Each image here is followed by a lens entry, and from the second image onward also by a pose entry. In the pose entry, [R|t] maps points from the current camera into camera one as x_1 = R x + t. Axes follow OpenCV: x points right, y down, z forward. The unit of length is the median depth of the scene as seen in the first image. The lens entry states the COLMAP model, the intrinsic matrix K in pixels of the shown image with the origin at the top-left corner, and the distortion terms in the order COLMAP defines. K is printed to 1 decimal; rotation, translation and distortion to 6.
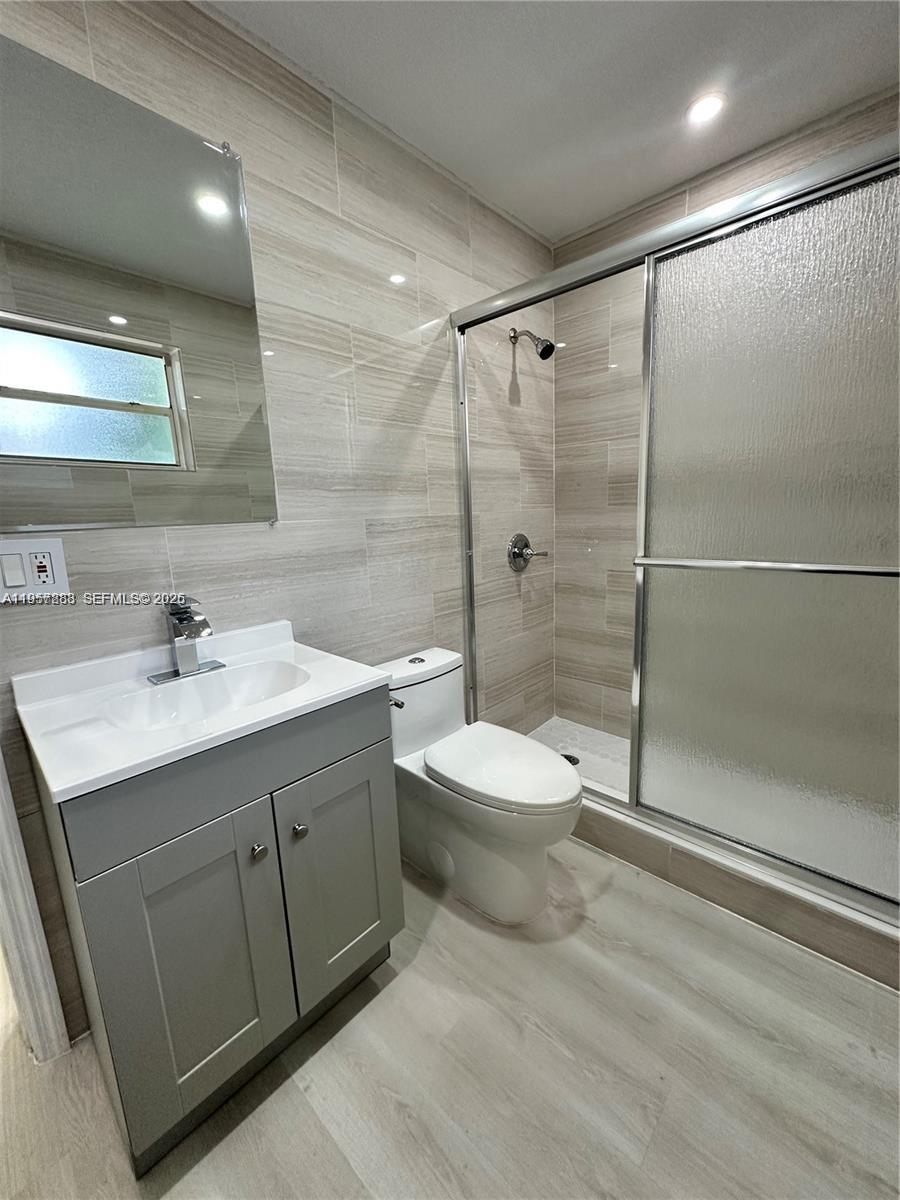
lens RADIAL K [[481.0, 0, 451.2], [0, 481.0, 598.8], [0, 0, 1]] dist [-0.000599, -0.000399]
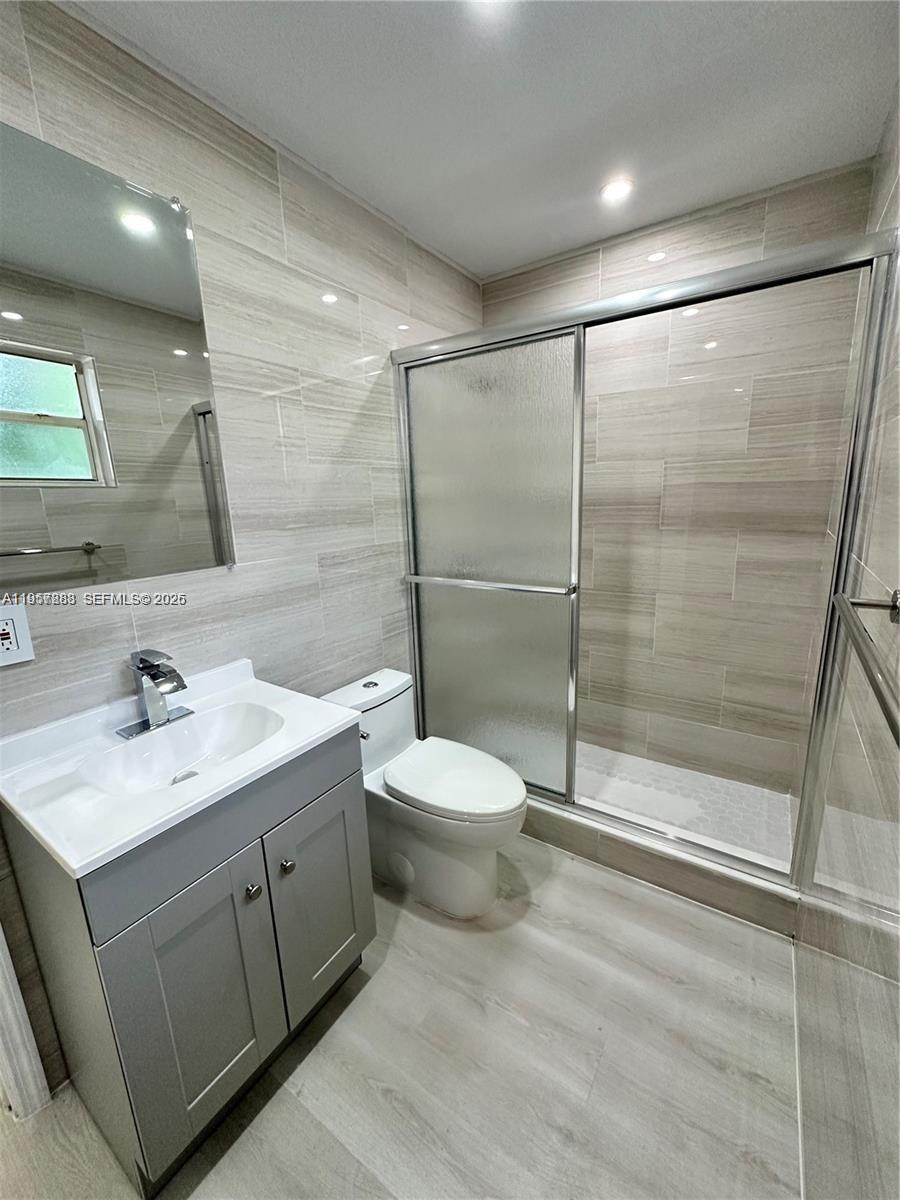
lens RADIAL K [[481.0, 0, 452.9], [0, 481.0, 600.6], [0, 0, 1]] dist [-0.000599, -0.000399]
pose [[0.986614, -0.029491, 0.160387, -0.071782], [0.025389, 0.999298, 0.027566, -0.103369], [-0.161087, -0.023125, 0.986669, -0.093302]]
